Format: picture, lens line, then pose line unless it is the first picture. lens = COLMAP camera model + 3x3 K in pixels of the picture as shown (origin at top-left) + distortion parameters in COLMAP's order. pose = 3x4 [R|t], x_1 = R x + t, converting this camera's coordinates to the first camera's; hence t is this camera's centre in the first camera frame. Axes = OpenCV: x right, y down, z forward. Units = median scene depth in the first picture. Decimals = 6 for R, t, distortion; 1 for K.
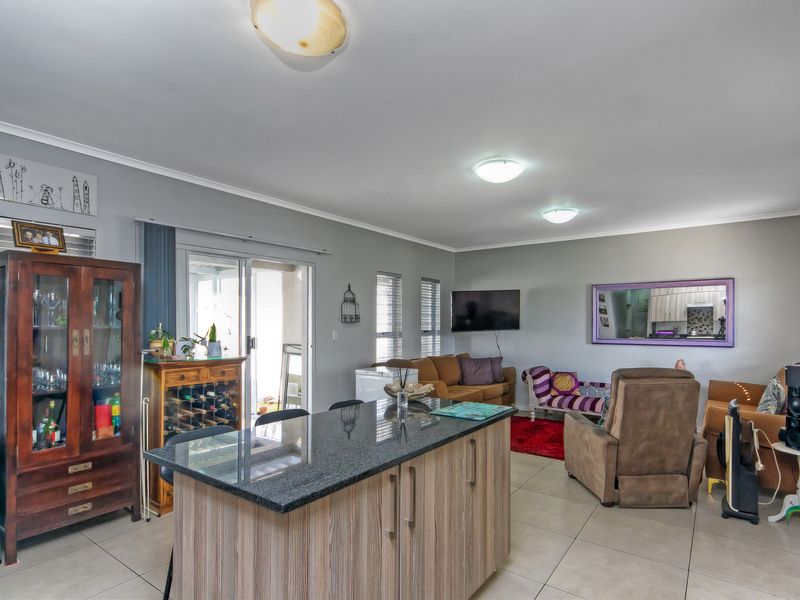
lens RADIAL K [[429.3, 0, 396.3], [0, 429.3, 329.1], [0, 0, 1]] dist [0.002790, 0.000636]
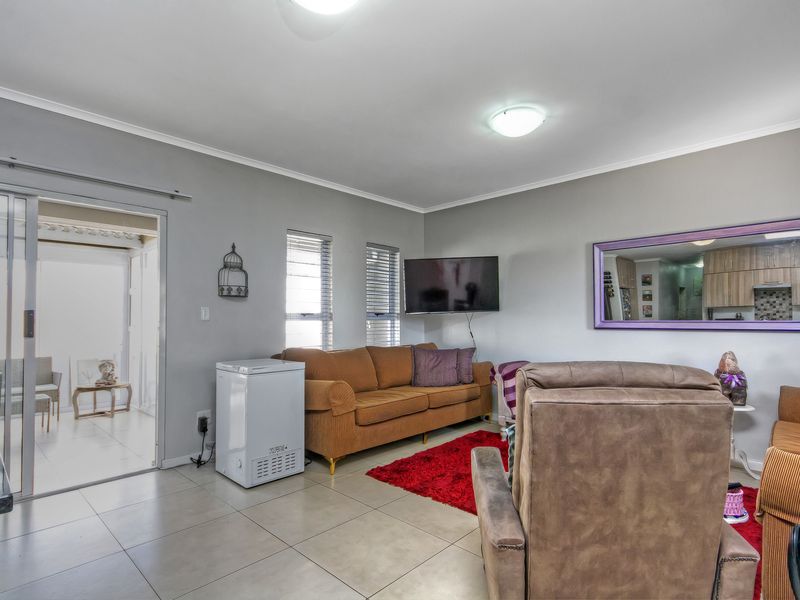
lens RADIAL K [[424.6, 0, 402.7], [0, 424.6, 311.0], [0, 0, 1]] dist [-0.001017, -0.000102]
pose [[0.993727, -0.001814, -0.111822, 0.232381], [-0.001728, 0.999500, -0.031570, 0.028107], [0.111823, 0.031566, 0.993227, 0.299763]]
